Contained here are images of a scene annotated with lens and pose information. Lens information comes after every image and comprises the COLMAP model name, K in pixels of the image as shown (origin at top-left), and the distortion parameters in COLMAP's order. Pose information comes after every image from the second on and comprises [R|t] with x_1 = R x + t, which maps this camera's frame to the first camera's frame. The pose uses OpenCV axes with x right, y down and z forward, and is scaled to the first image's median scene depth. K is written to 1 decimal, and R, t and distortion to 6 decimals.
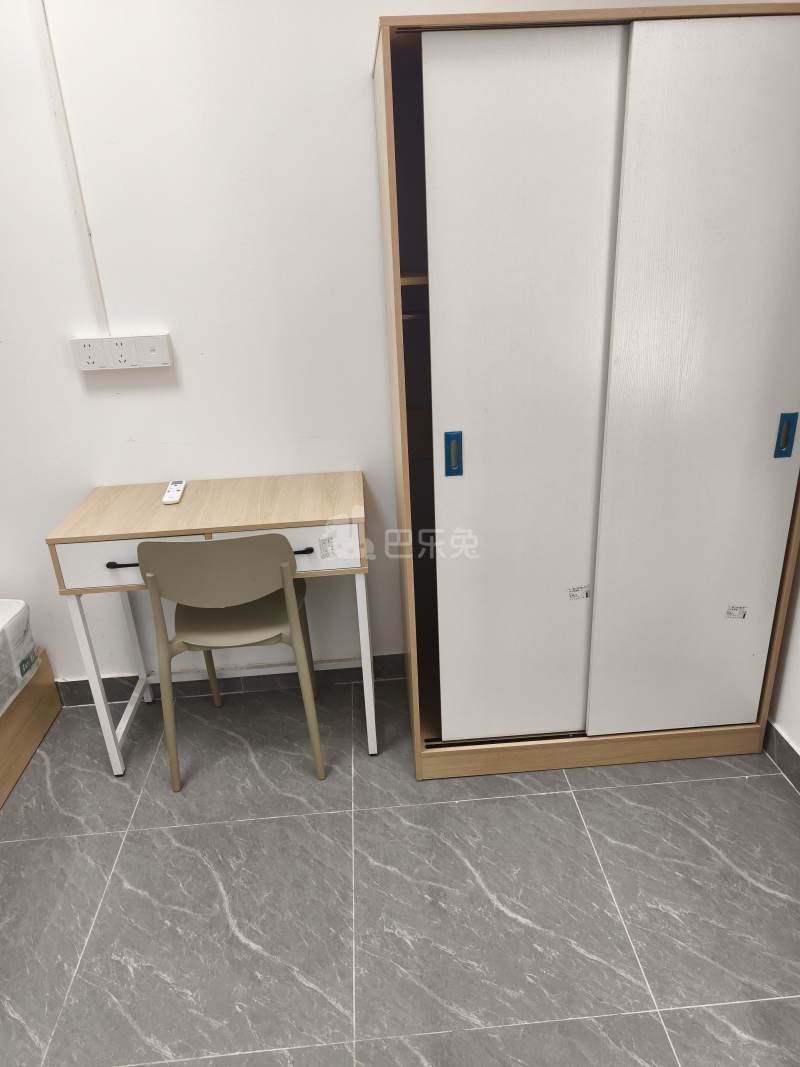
lens RADIAL K [[719.6, 0, 407.0], [0, 719.6, 536.6], [0, 0, 1]] dist [-0.001172, 0.000347]
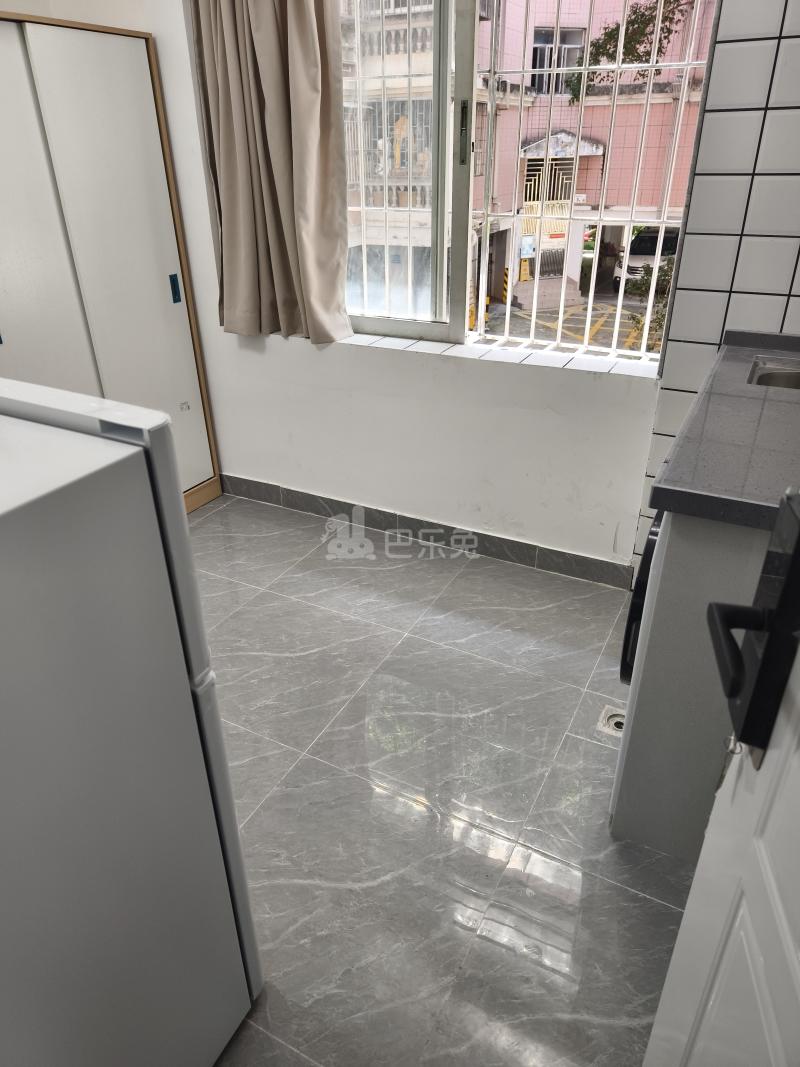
lens RADIAL K [[719.6, 0, 399.3], [0, 719.6, 531.5], [0, 0, 1]] dist [-0.001172, 0.000347]
pose [[0.525350, -0.366468, 0.767925, -6.351302], [0.324165, 0.920639, 0.217580, 0.468803], [-0.786718, 0.134629, 0.602454, -0.281015]]
